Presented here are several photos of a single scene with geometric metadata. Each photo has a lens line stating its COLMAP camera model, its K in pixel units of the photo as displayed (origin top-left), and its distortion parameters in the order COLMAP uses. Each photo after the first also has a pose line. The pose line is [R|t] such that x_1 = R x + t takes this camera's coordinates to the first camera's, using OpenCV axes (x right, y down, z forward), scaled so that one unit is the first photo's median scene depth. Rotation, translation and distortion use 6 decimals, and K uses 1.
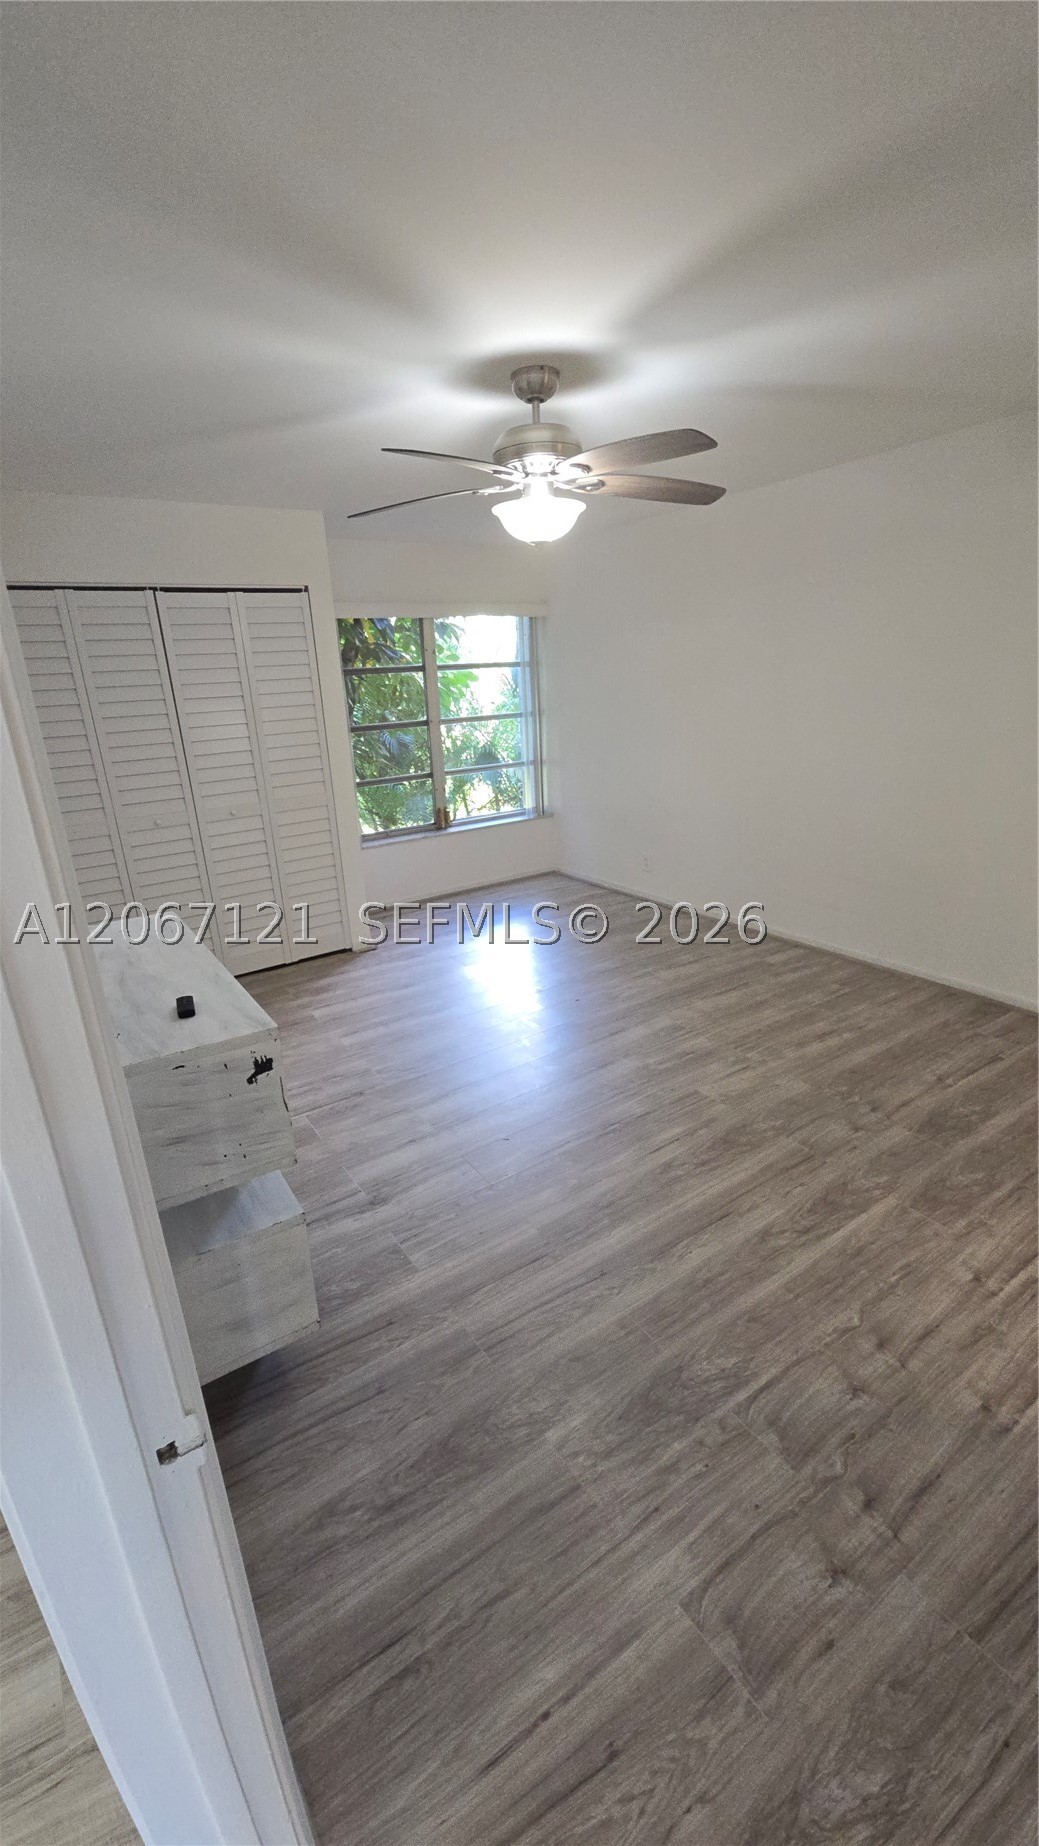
lens RADIAL K [[743.6, 0, 504.8], [0, 743.6, 925.9], [0, 0, 1]] dist [-0.003668, -0.000219]
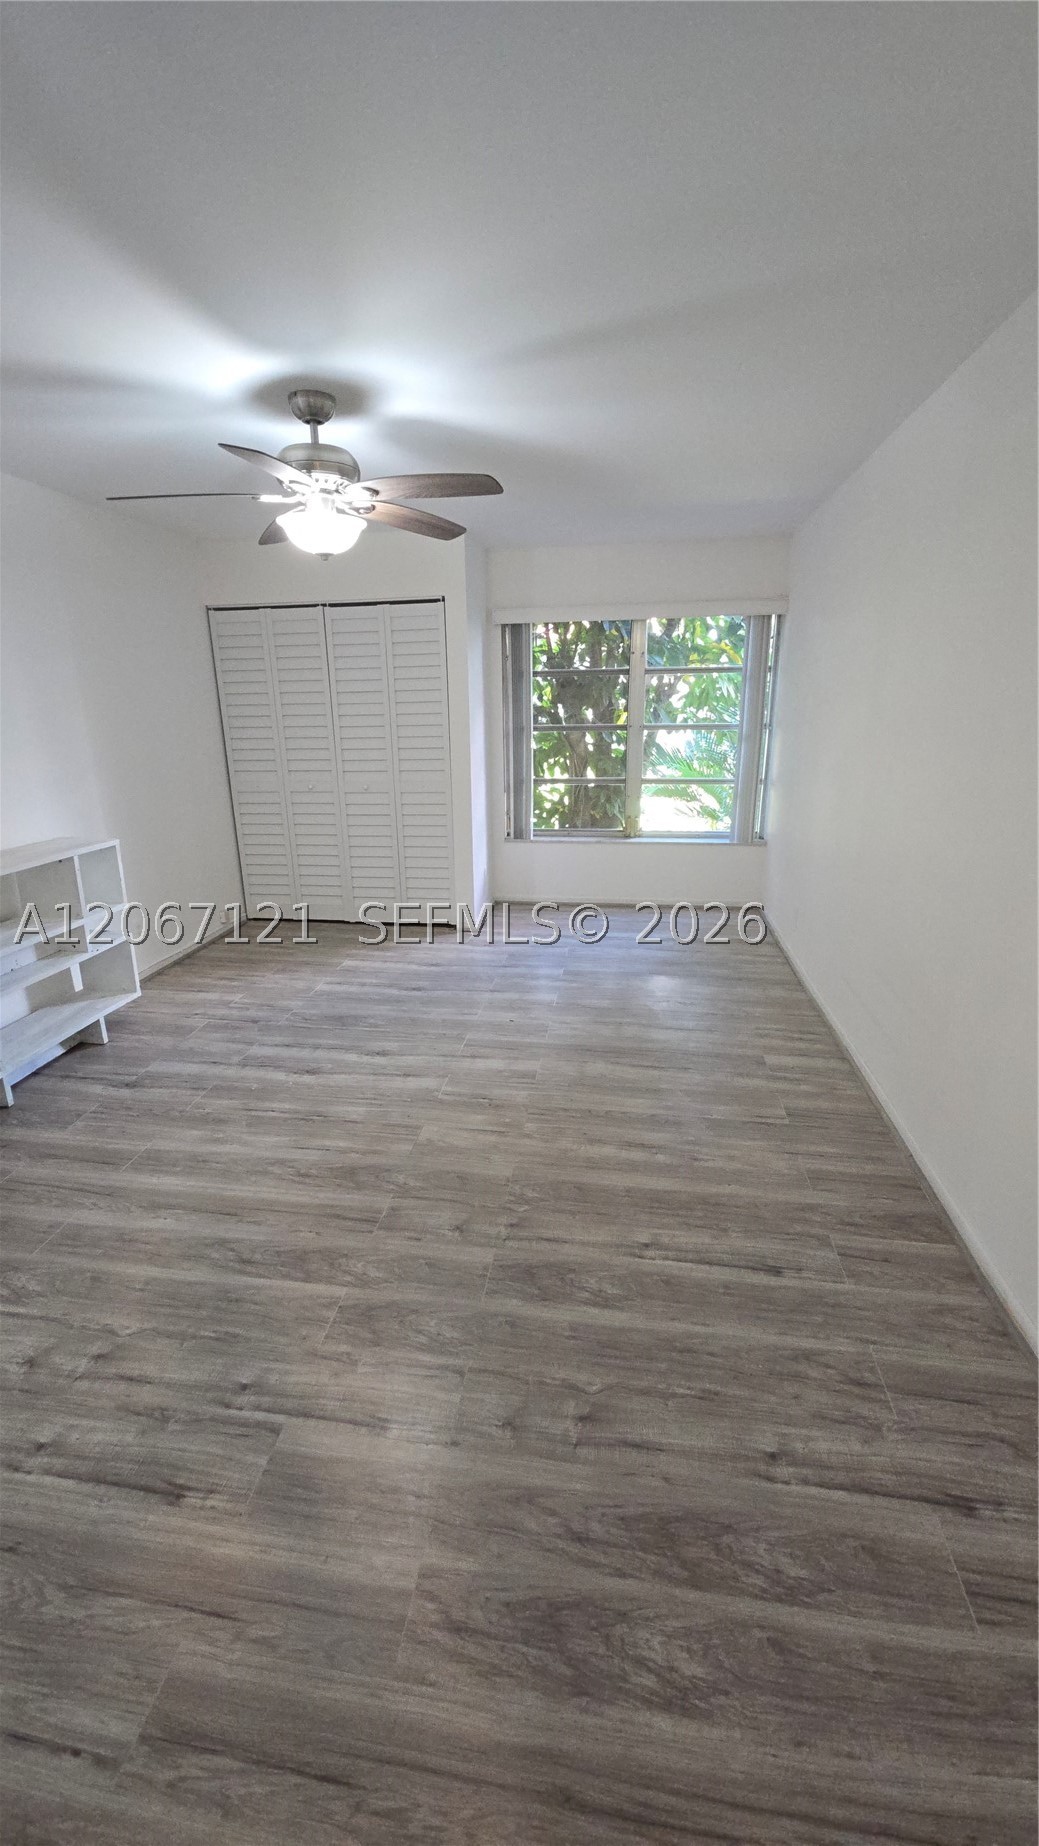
lens RADIAL K [[743.6, 0, 503.0], [0, 743.6, 922.3], [0, 0, 1]] dist [-0.003668, -0.000219]
pose [[0.744222, 0.229089, -0.627417, 0.826220], [-0.232401, 0.969462, 0.078314, -0.118587], [0.626198, 0.087529, 0.774735, 0.306748]]
